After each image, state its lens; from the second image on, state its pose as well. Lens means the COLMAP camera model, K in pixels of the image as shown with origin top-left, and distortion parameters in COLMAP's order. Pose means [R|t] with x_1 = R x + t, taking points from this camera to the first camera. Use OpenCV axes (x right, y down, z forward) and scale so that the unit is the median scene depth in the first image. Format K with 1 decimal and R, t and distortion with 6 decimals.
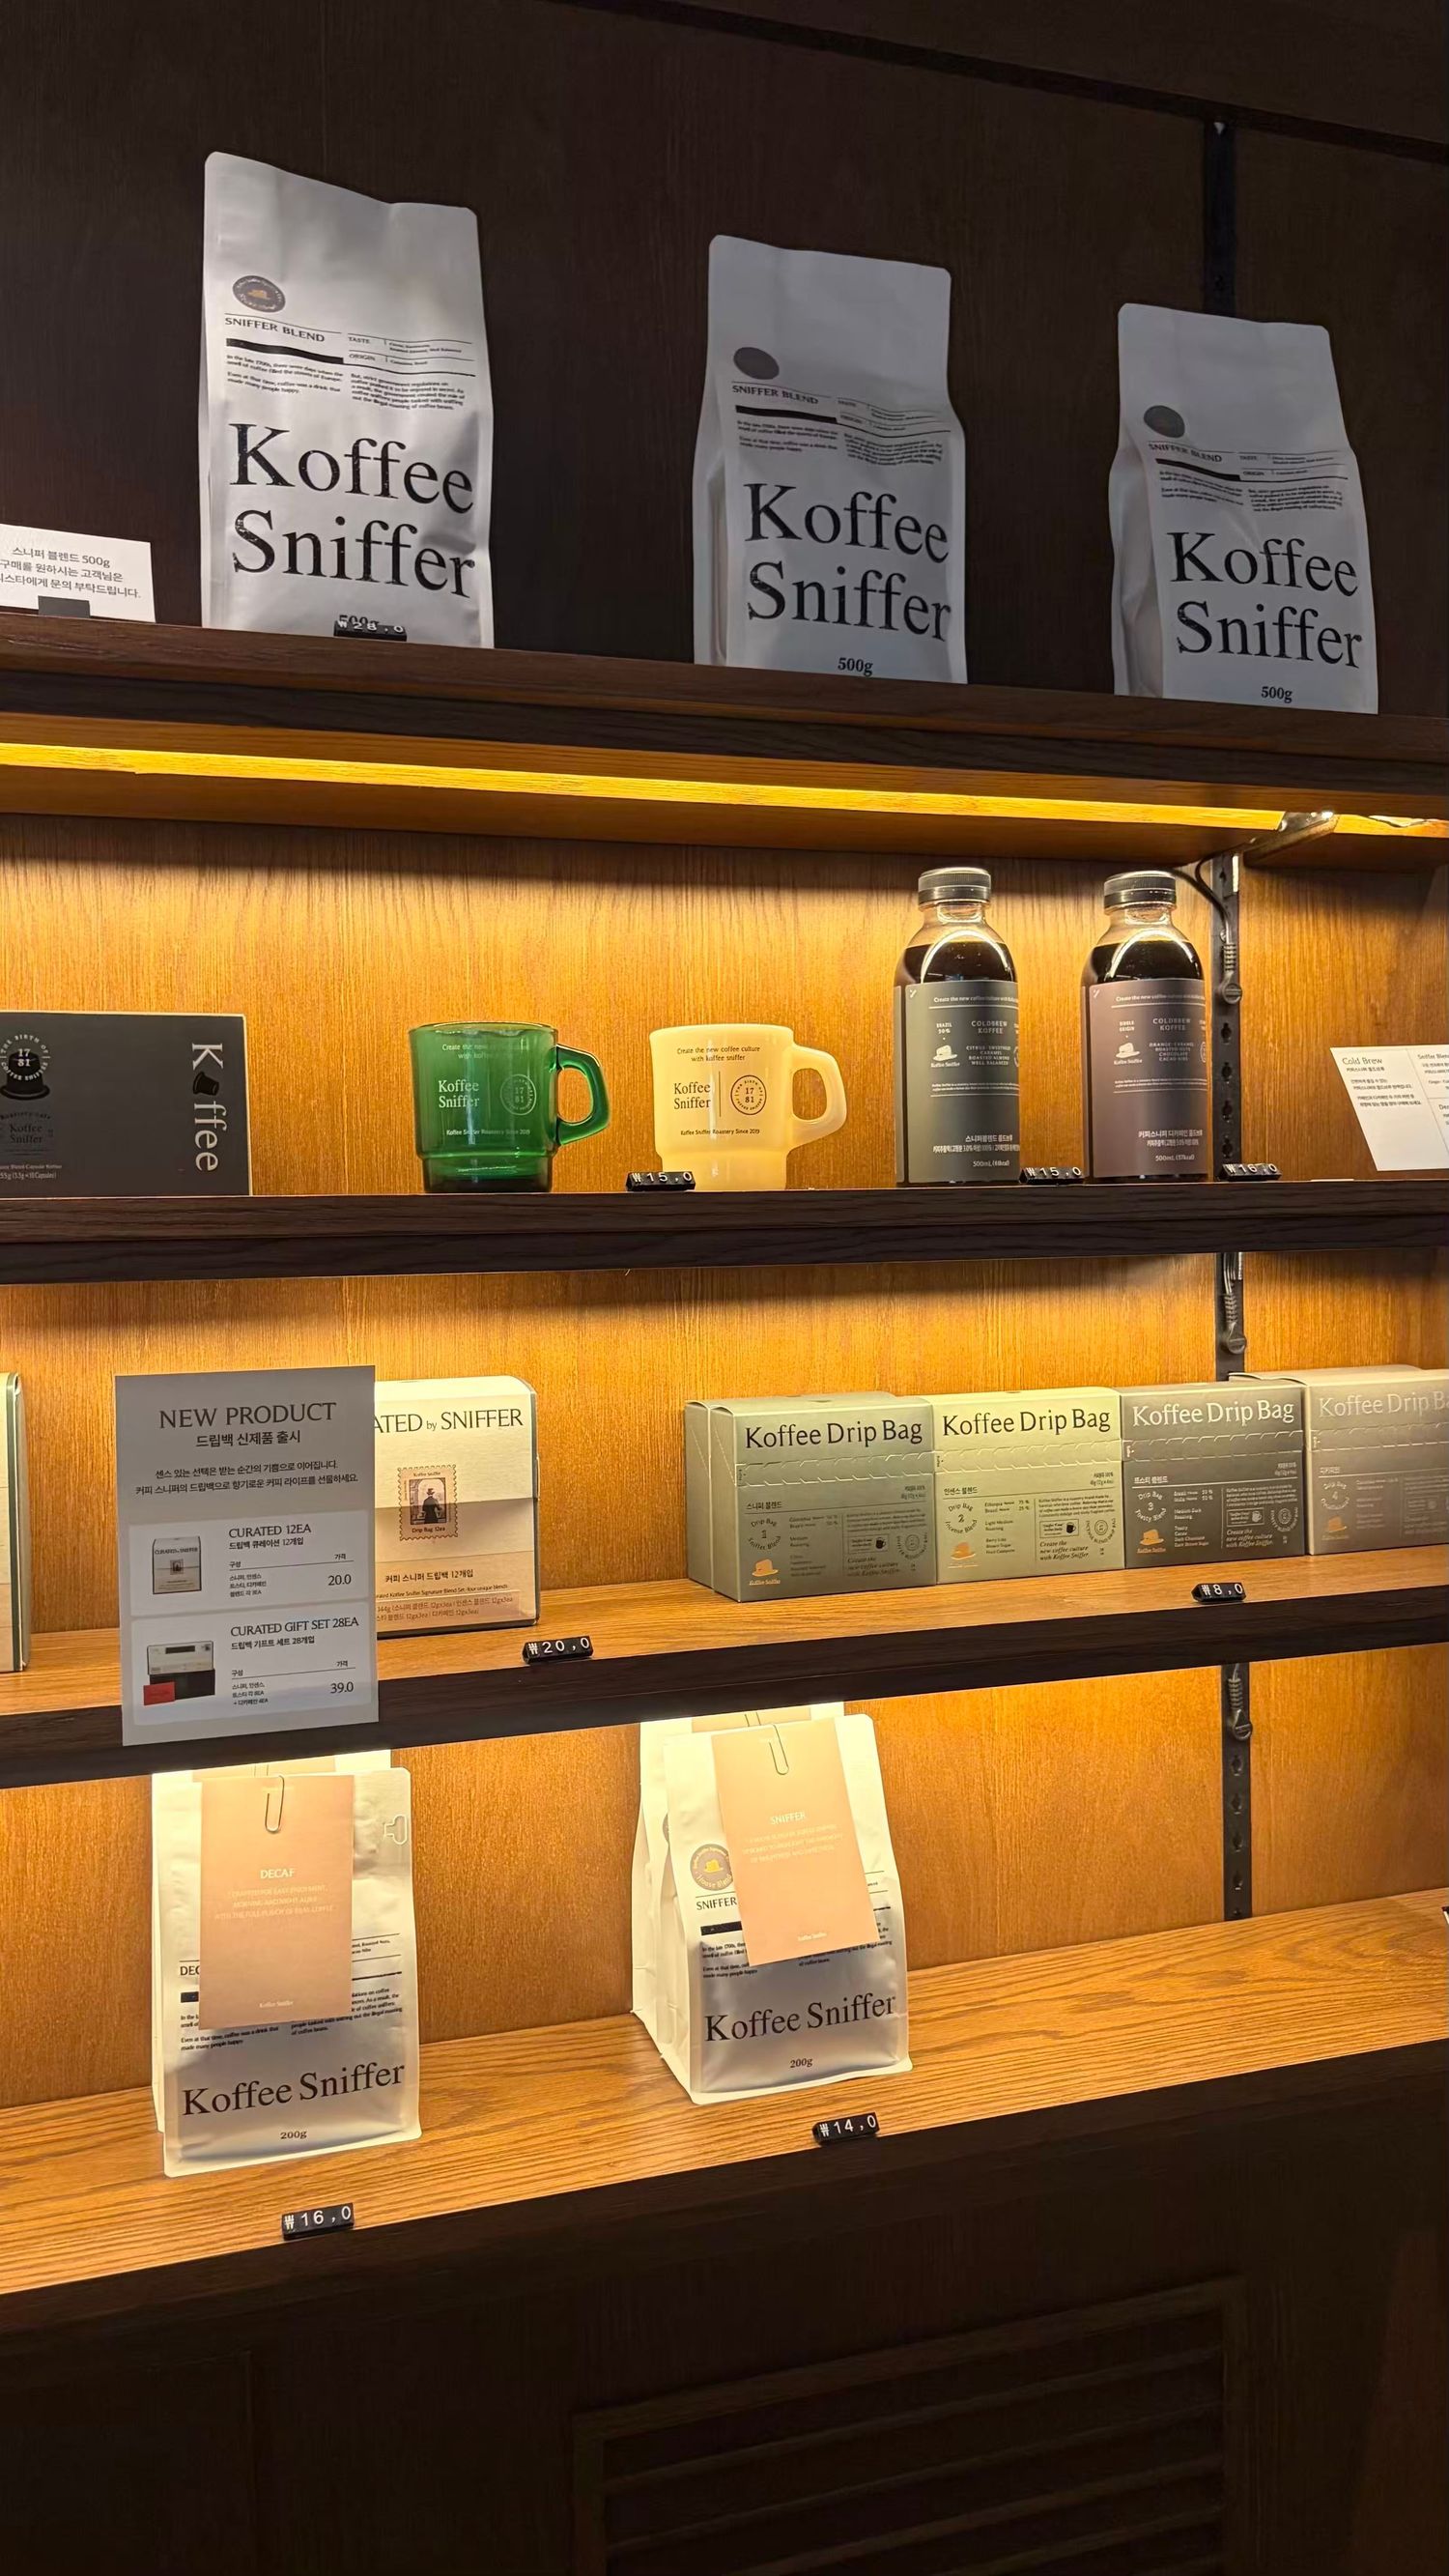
lens RADIAL K [[1973.3, 0, 730.1], [0, 1973.3, 1284.2], [0, 0, 1]] dist [0.029210, -0.031758]
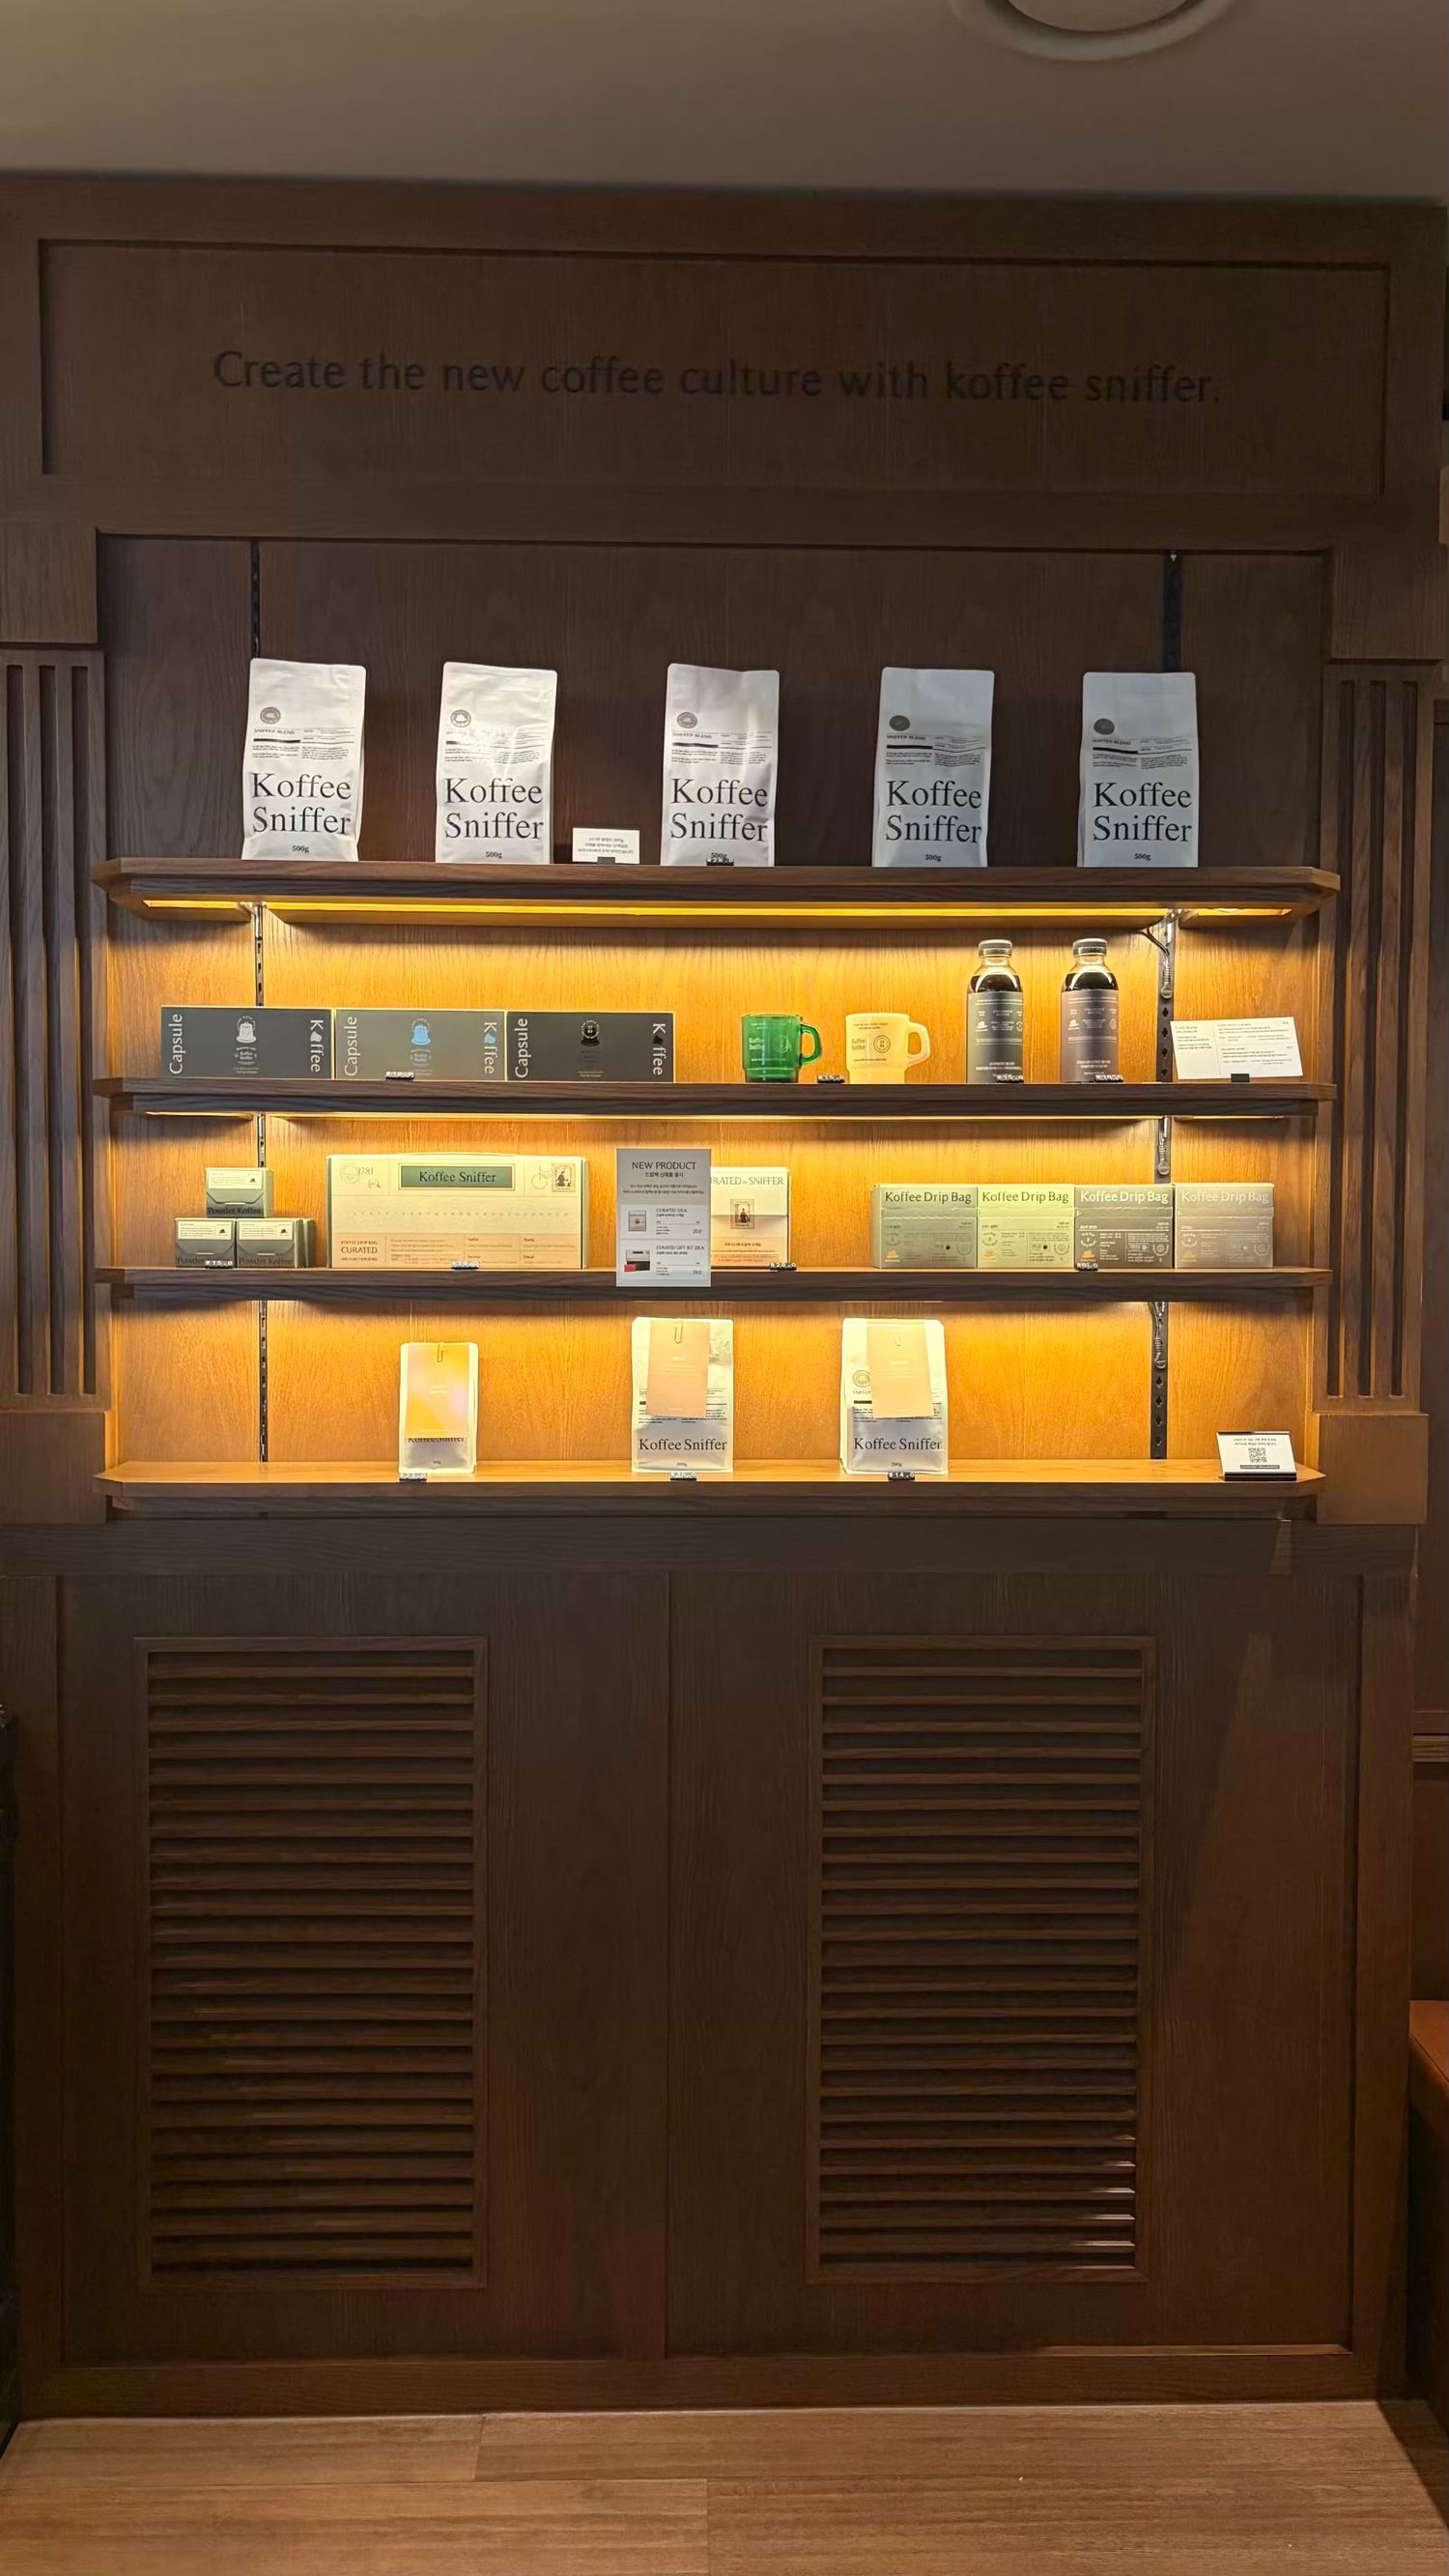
lens RADIAL K [[1973.3, 0, 760.5], [0, 1973.3, 1298.0], [0, 0, 1]] dist [0.029210, -0.031758]
pose [[0.959072, 0.038675, -0.280507, 0.536822], [-0.028736, 0.998808, 0.039461, 0.115671], [0.281699, -0.029785, 0.959040, -1.283589]]
